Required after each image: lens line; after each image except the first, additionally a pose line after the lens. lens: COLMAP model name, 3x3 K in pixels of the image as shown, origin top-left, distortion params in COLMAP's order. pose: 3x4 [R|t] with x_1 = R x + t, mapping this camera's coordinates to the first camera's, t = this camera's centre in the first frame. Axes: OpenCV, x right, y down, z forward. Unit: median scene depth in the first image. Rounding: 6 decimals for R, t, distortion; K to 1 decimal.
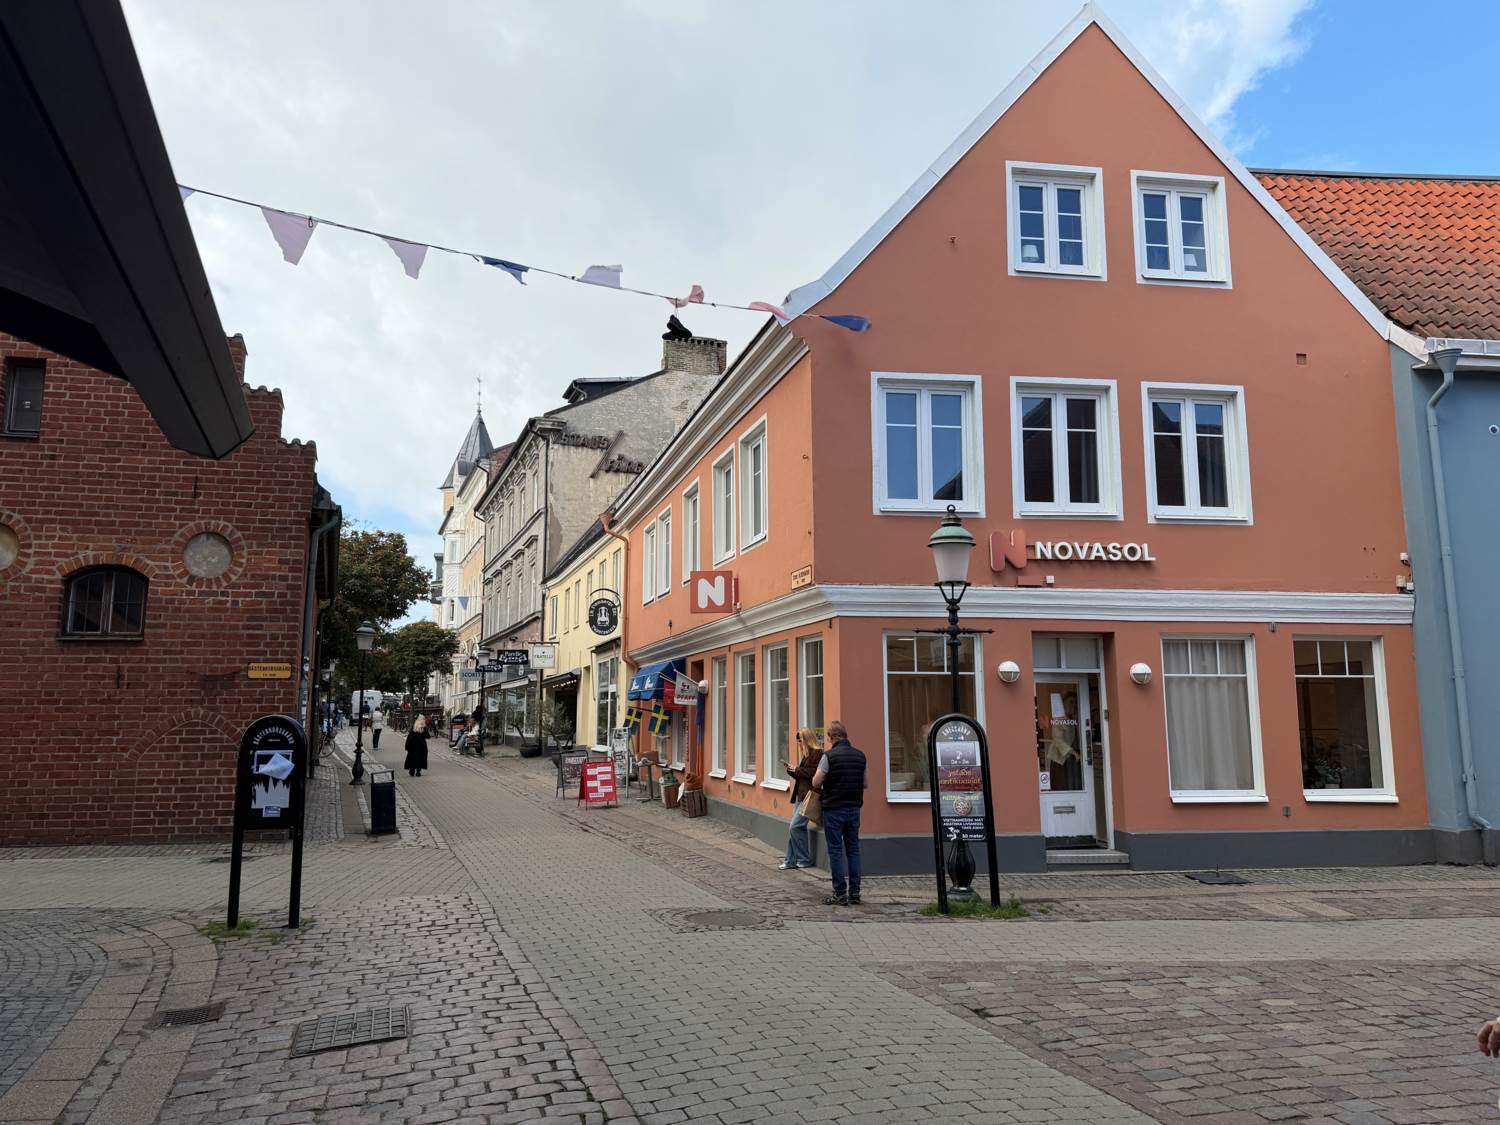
lens RADIAL K [[1052.7, 0, 742.9], [0, 1052.7, 567.1], [0, 0, 1]] dist [0.078096, -0.101413]
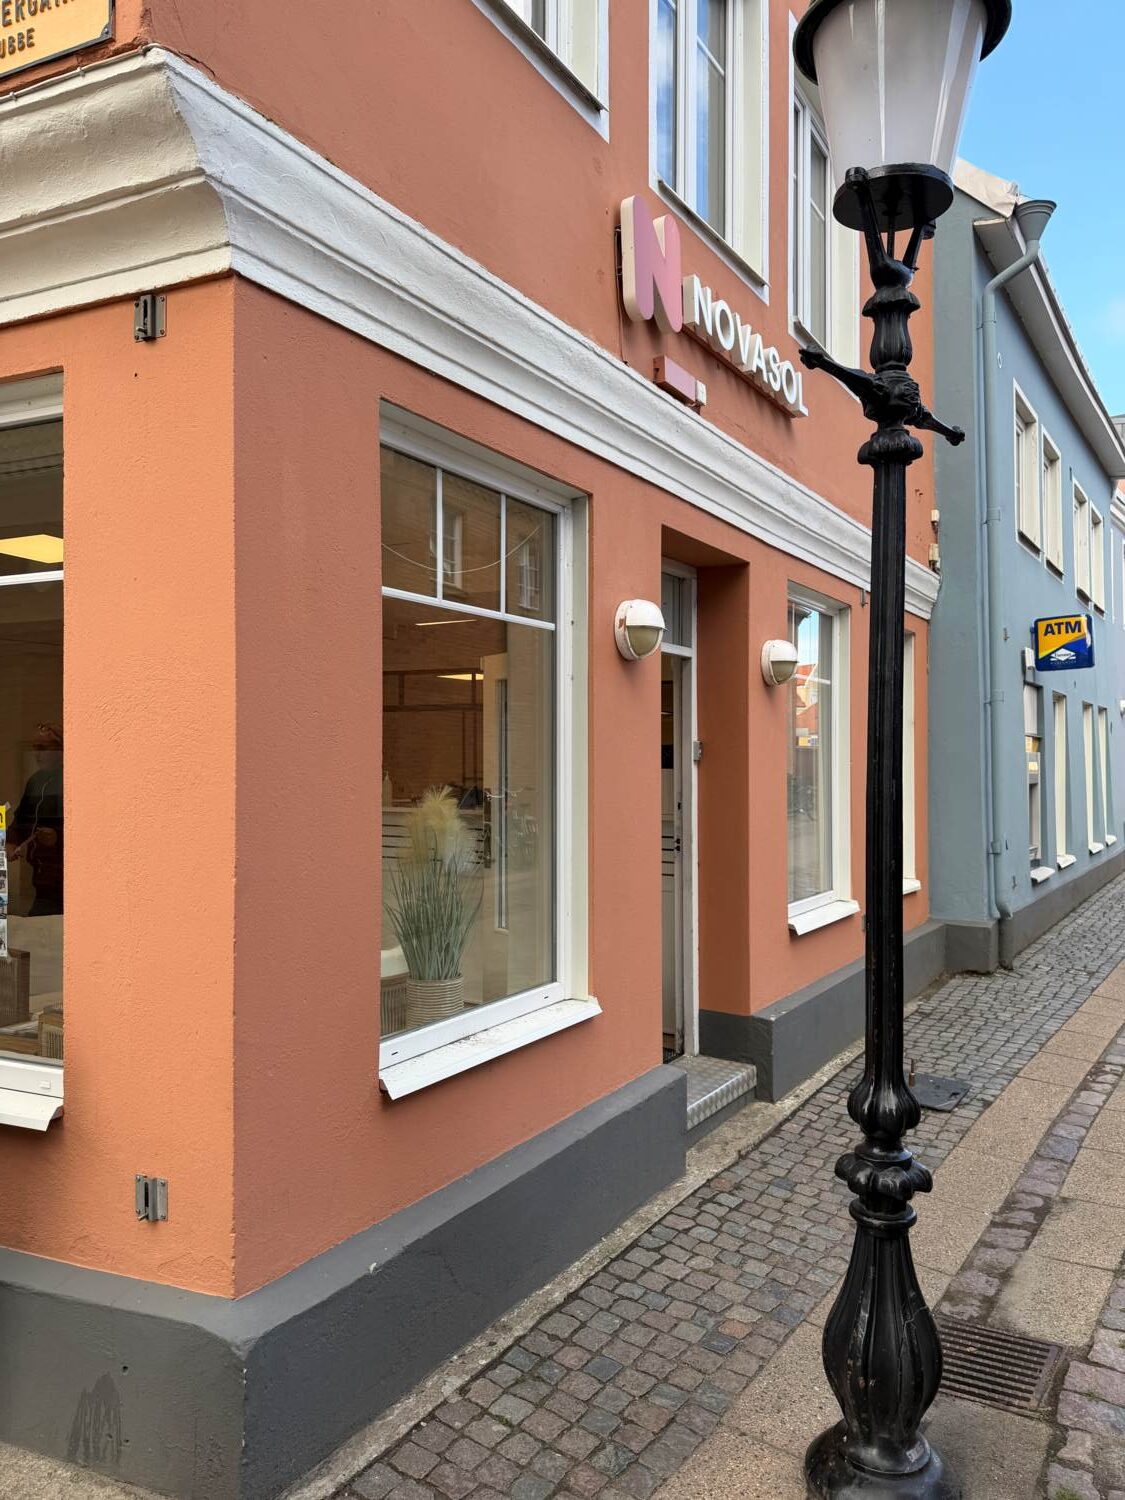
lens RADIAL K [[1052.7, 0, 563.3], [0, 1052.7, 756.2], [0, 0, 1]] dist [0.078096, -0.101413]
pose [[0.632970, 0.006682, 0.774148, -0.027181], [-0.110520, 0.990501, 0.081816, 0.108274], [-0.766247, -0.137345, 0.627695, 0.752557]]
